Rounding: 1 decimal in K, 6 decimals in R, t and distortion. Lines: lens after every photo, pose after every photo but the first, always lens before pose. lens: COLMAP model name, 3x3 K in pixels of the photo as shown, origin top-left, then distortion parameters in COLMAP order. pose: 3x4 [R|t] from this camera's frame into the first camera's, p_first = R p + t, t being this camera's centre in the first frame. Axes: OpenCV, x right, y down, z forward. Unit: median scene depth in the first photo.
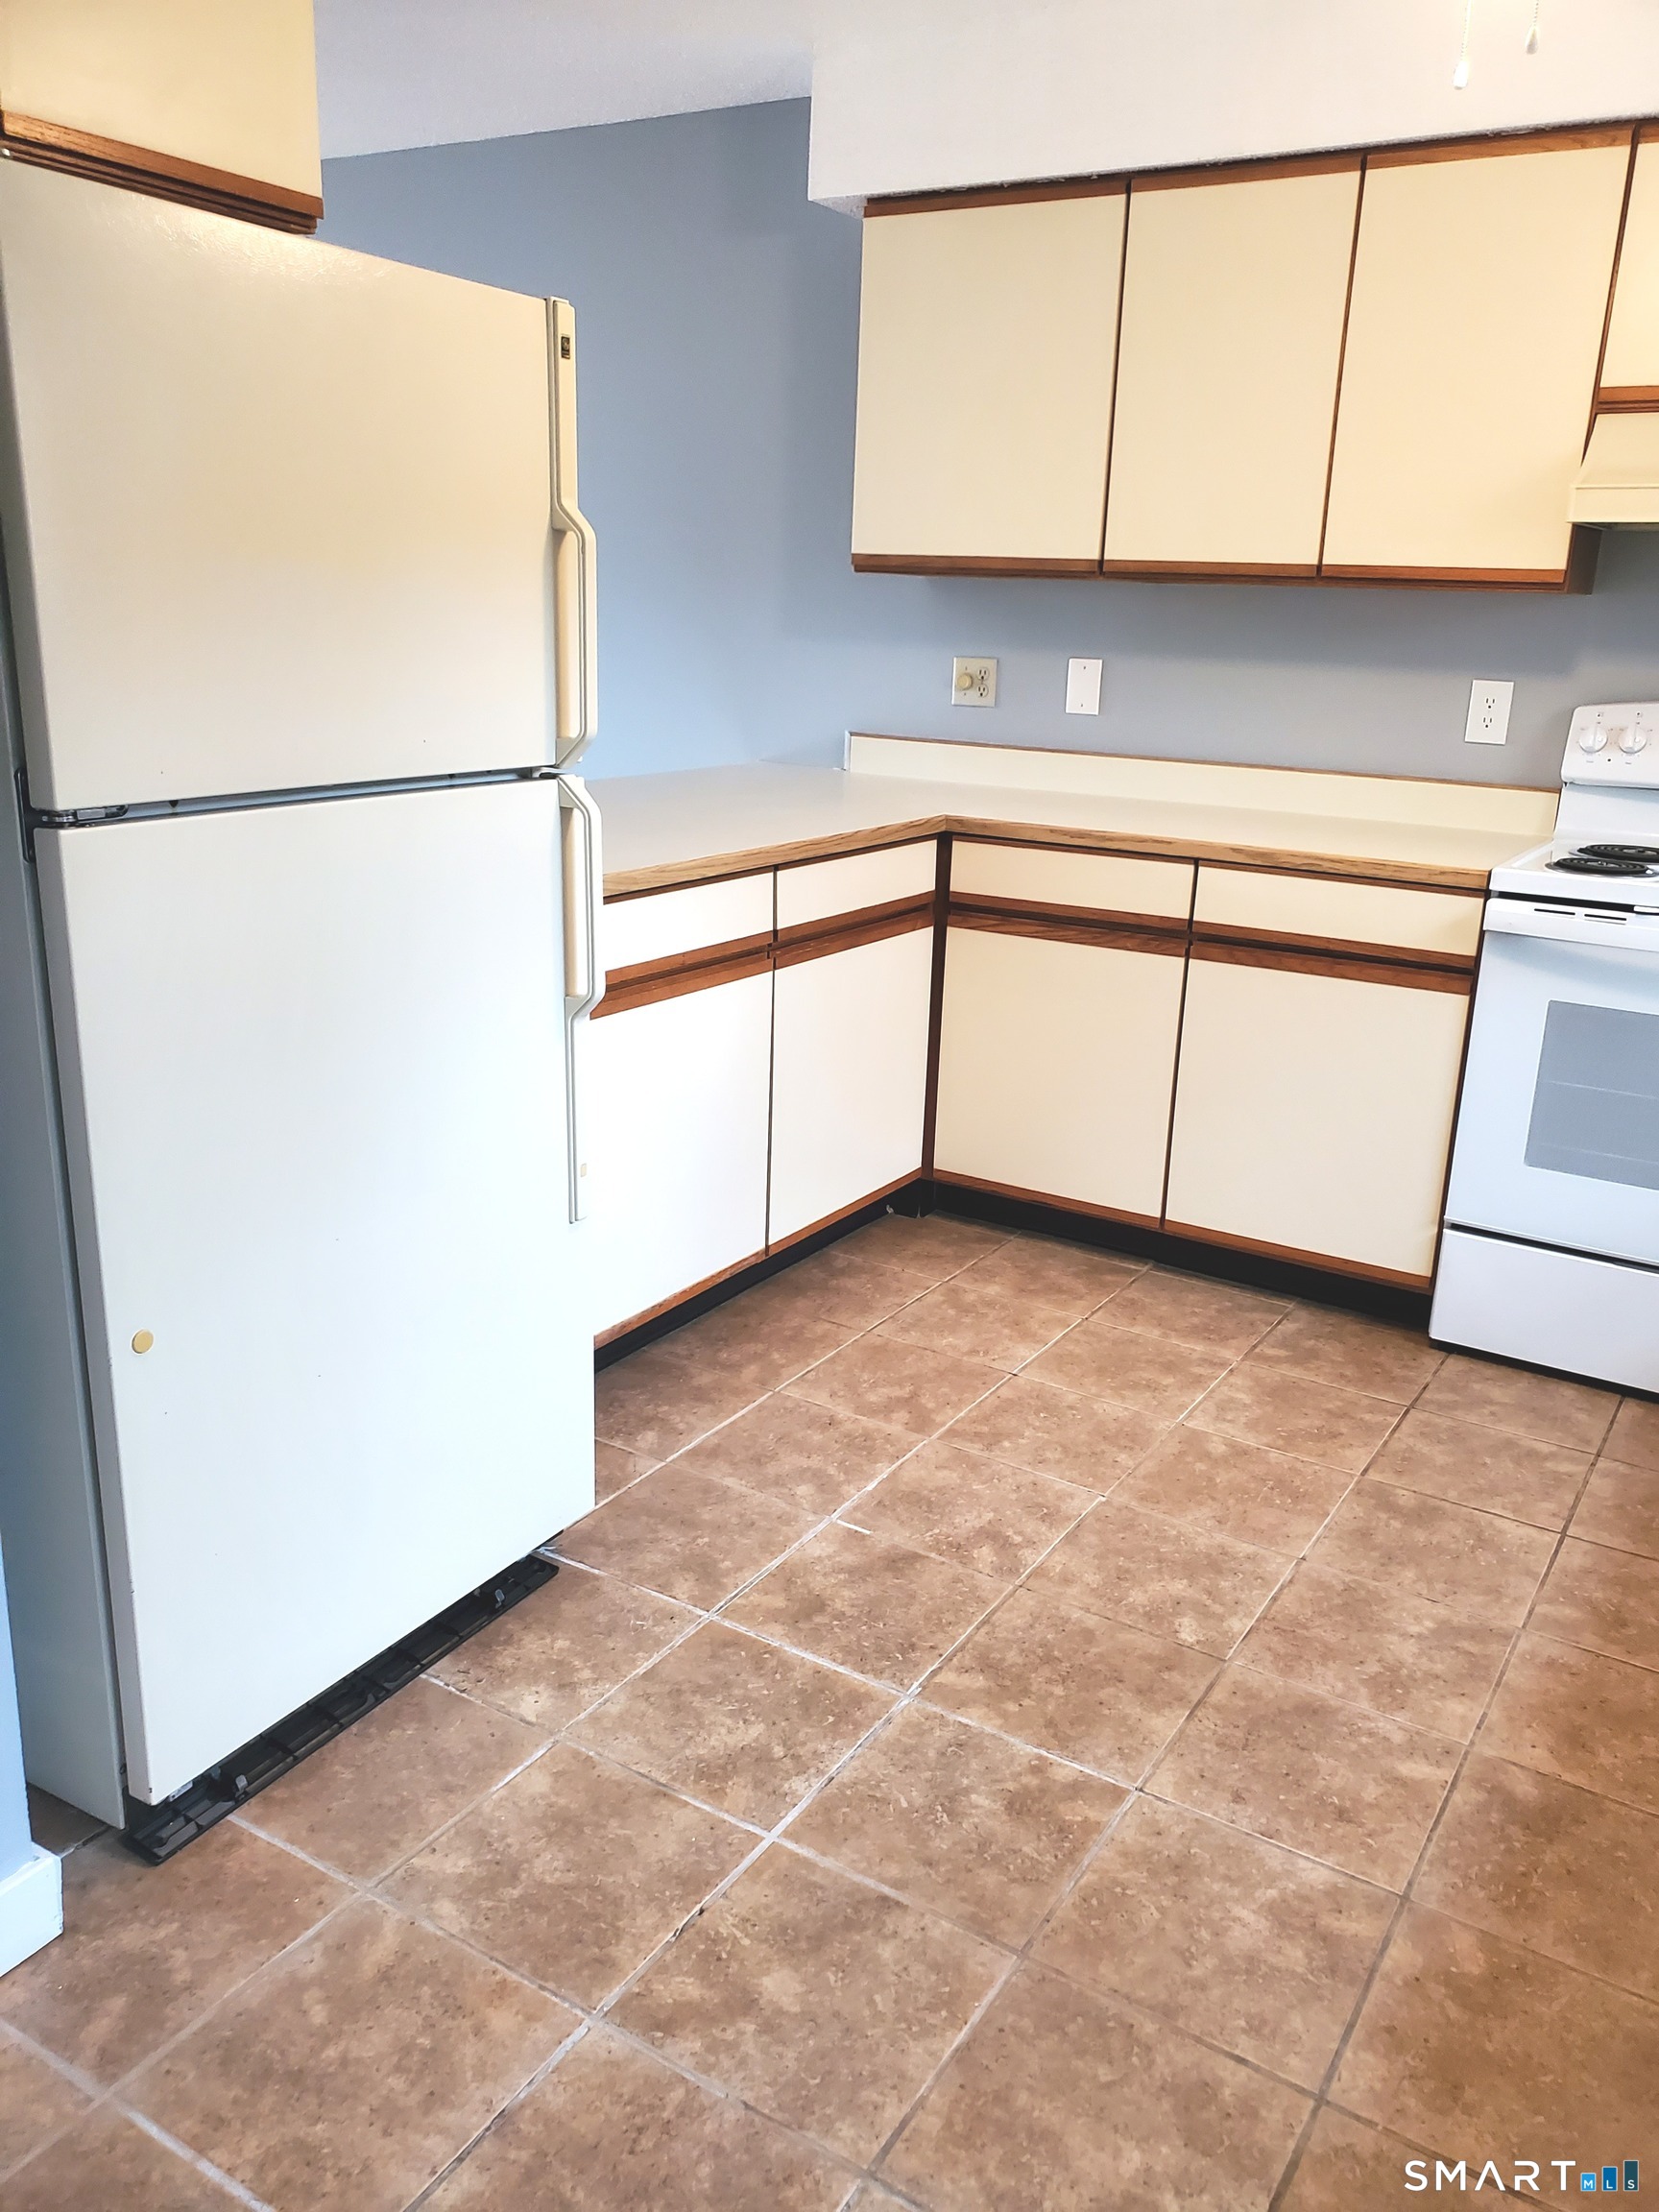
lens RADIAL K [[1642.7, 0, 859.1], [0, 1642.7, 1101.7], [0, 0, 1]] dist [-0.198939, 0.106392]
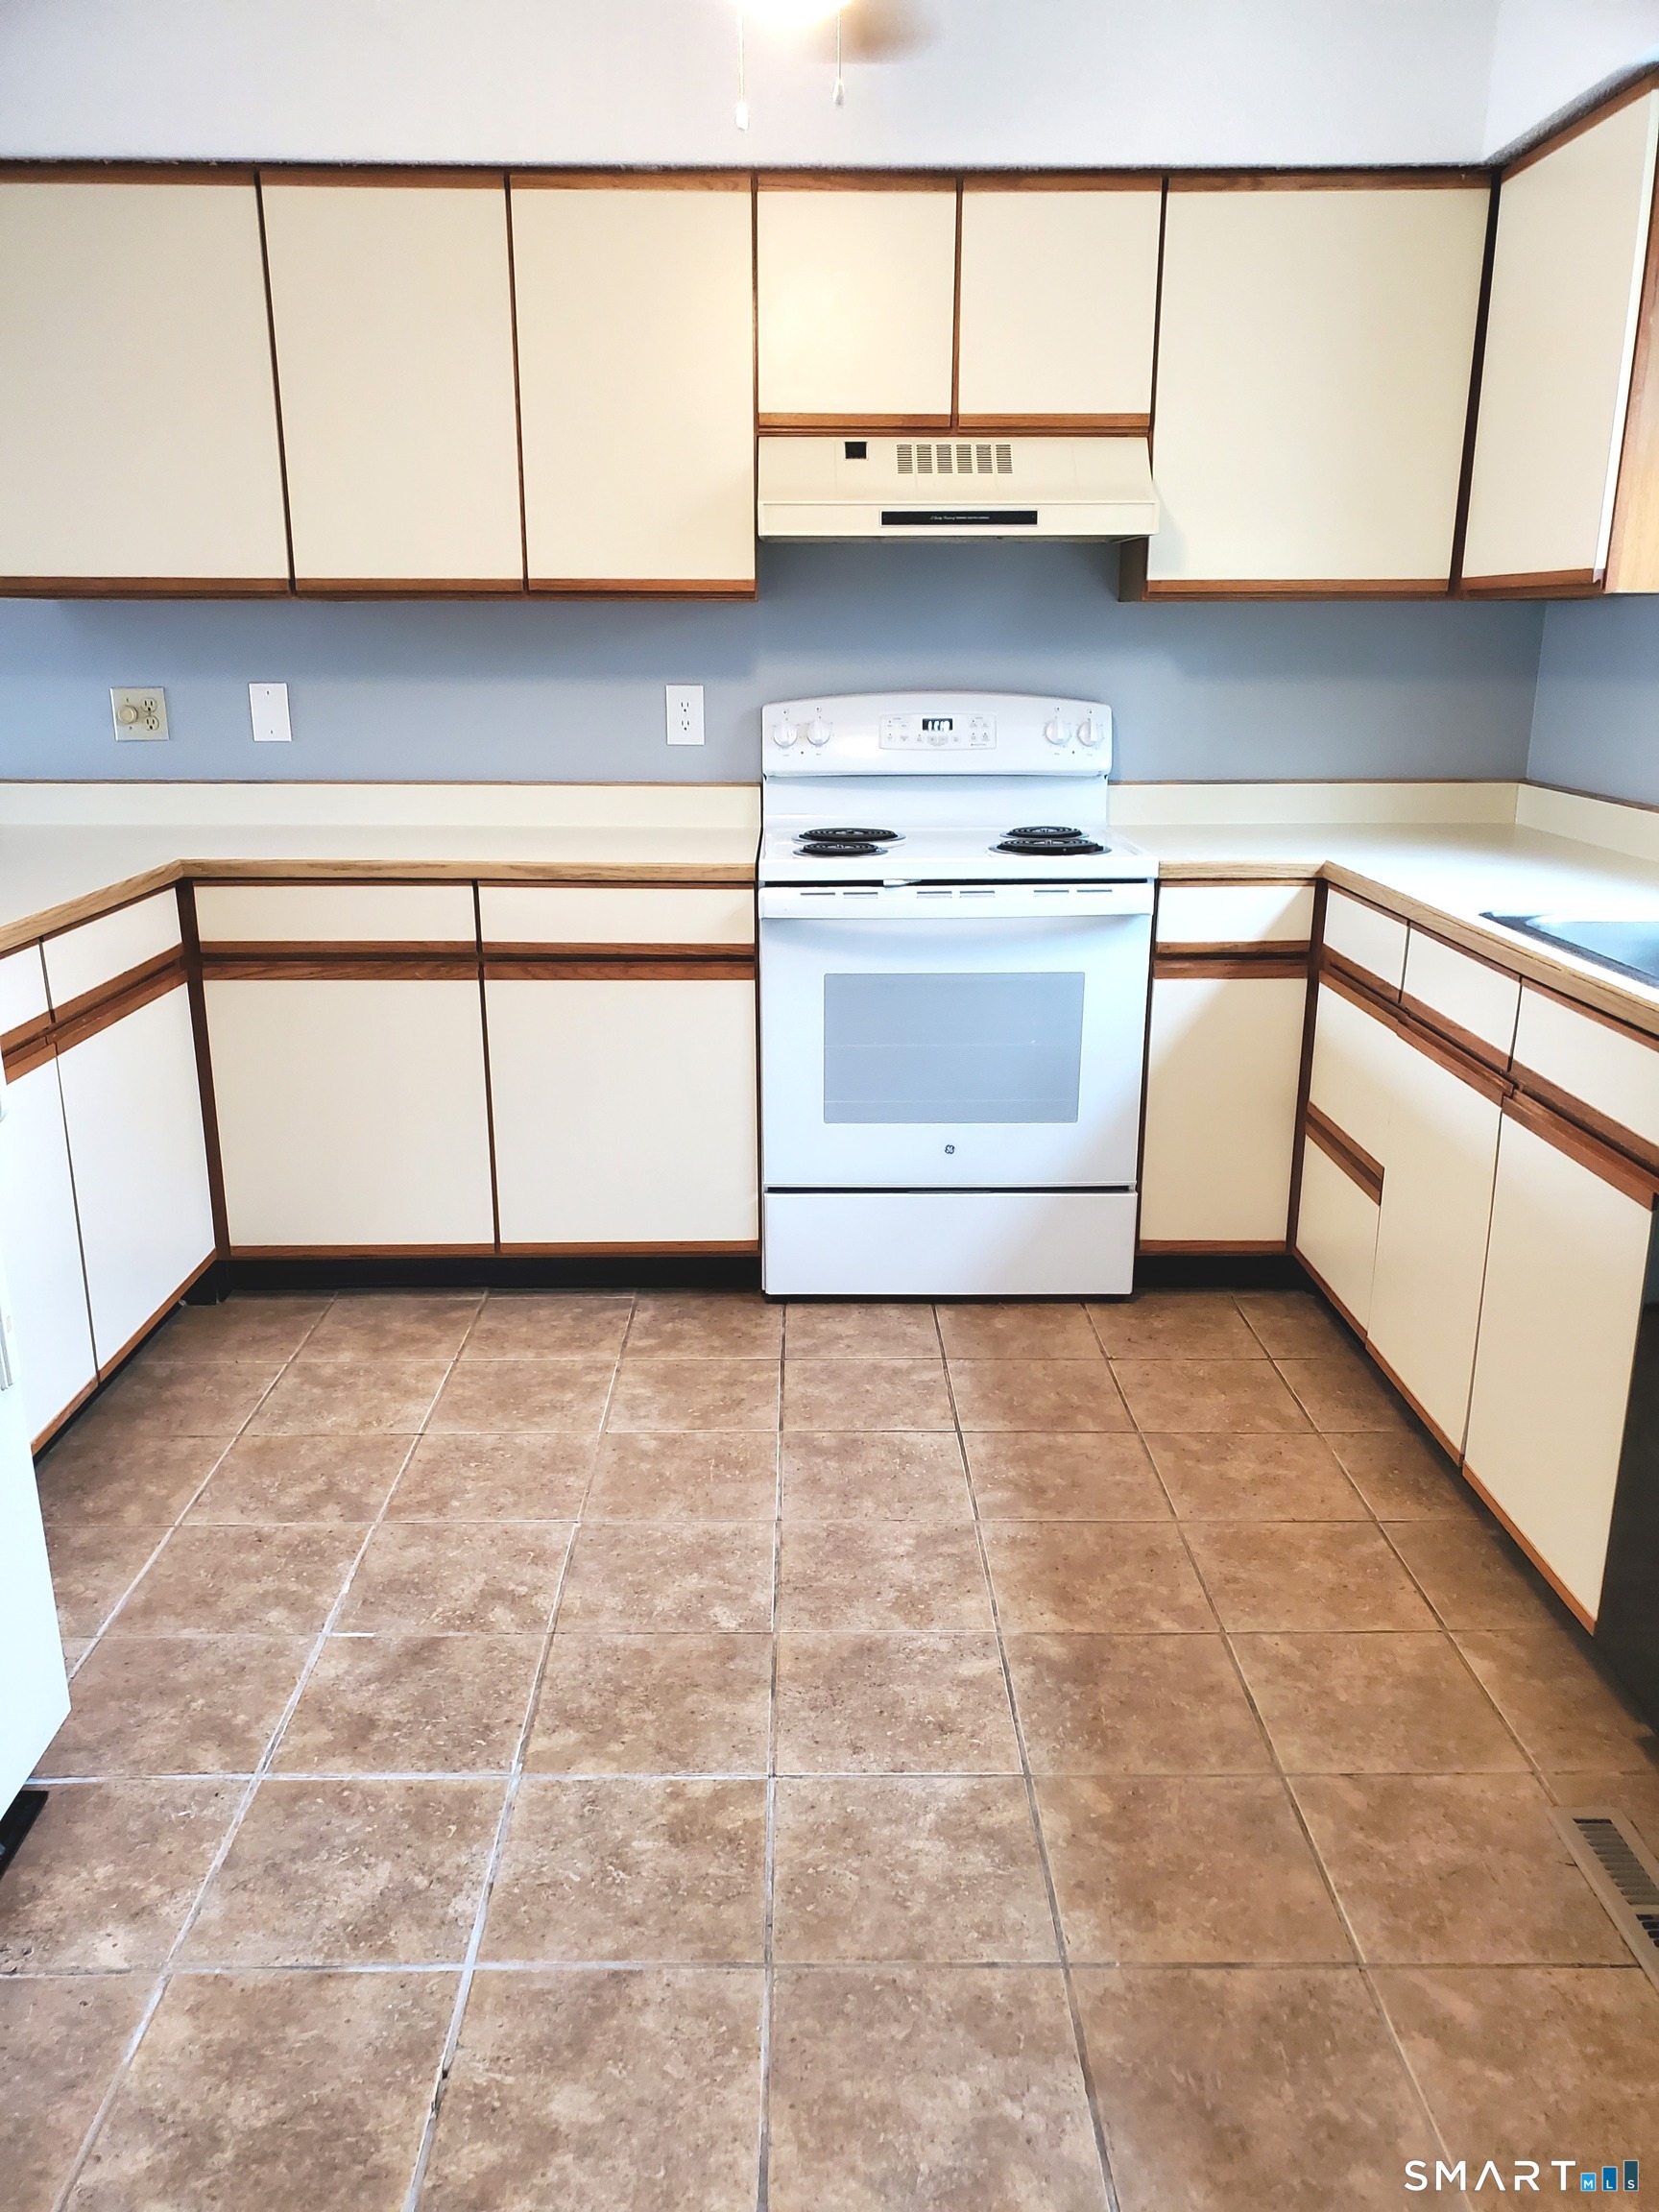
lens RADIAL K [[1642.7, 0, 859.1], [0, 1642.7, 1101.7], [0, 0, 1]] dist [-0.198939, 0.106392]
pose [[0.828948, -0.199459, 0.522553, -0.204872], [0.201900, 0.977971, 0.053010, -0.031938], [-0.521615, 0.061561, 0.850957, 0.059815]]
